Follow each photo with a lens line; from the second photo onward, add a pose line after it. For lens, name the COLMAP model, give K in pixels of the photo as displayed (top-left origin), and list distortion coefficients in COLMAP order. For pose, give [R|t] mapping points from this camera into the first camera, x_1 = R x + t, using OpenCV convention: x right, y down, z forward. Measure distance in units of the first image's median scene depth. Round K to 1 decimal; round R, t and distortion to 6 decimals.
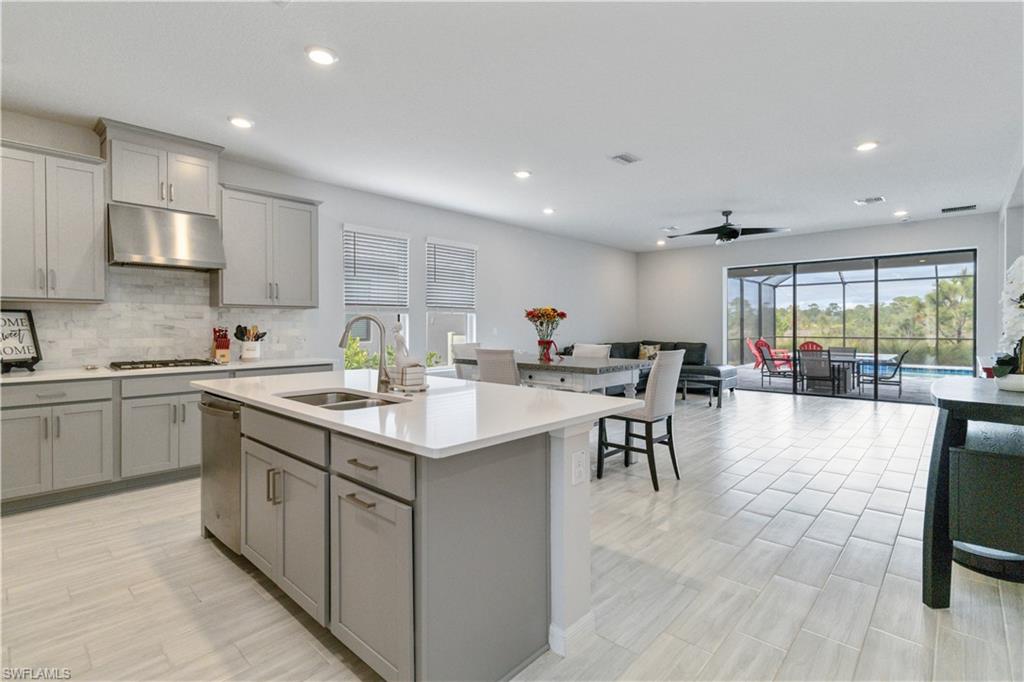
lens RADIAL K [[482.3, 0, 516.4], [0, 482.3, 329.9], [0, 0, 1]] dist [-0.001698, 0.001913]
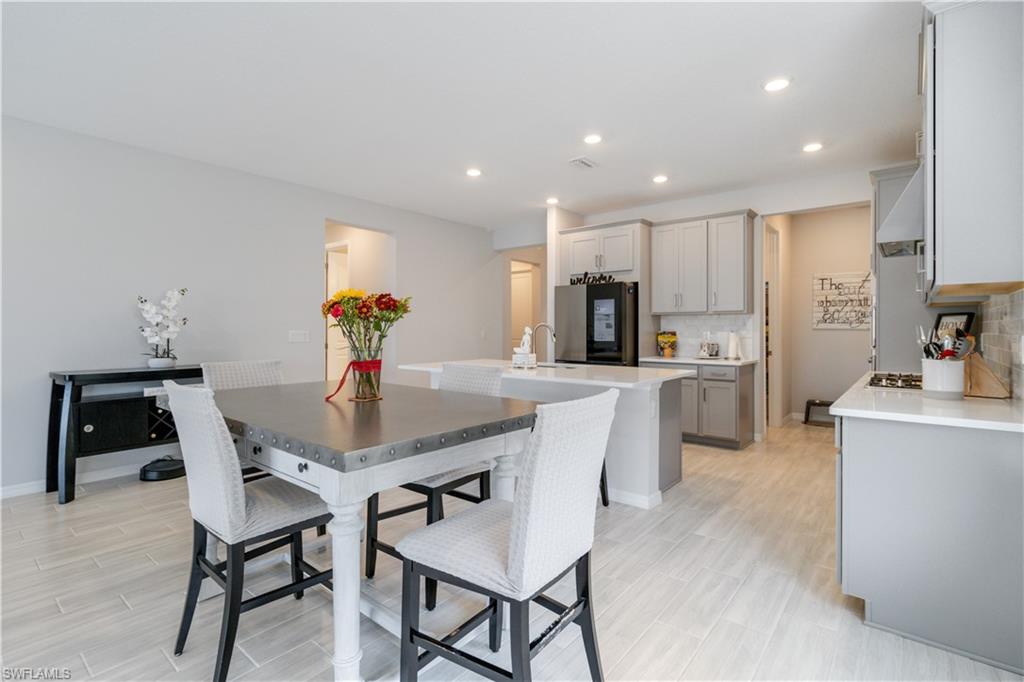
lens RADIAL K [[482.3, 0, 513.6], [0, 482.3, 332.4], [0, 0, 1]] dist [-0.001698, 0.001913]
pose [[-0.999138, -0.000795, -0.041499, -0.083004], [-0.001433, 0.999882, 0.015326, -0.014434], [0.041482, 0.015372, -0.999021, 1.764093]]
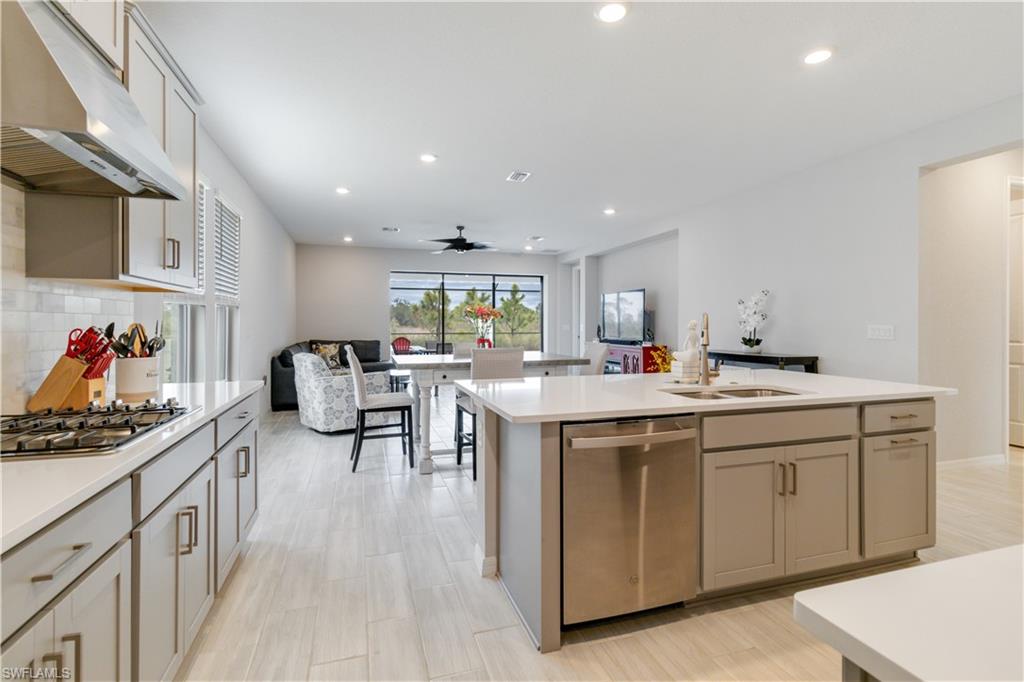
lens RADIAL K [[482.3, 0, 507.2], [0, 482.3, 324.9], [0, 0, 1]] dist [-0.001698, 0.001913]
pose [[0.510936, -0.002133, 0.859616, -0.911569], [0.007614, 0.999969, -0.002044, -0.004018], [-0.859585, 0.007589, 0.510937, 0.530946]]
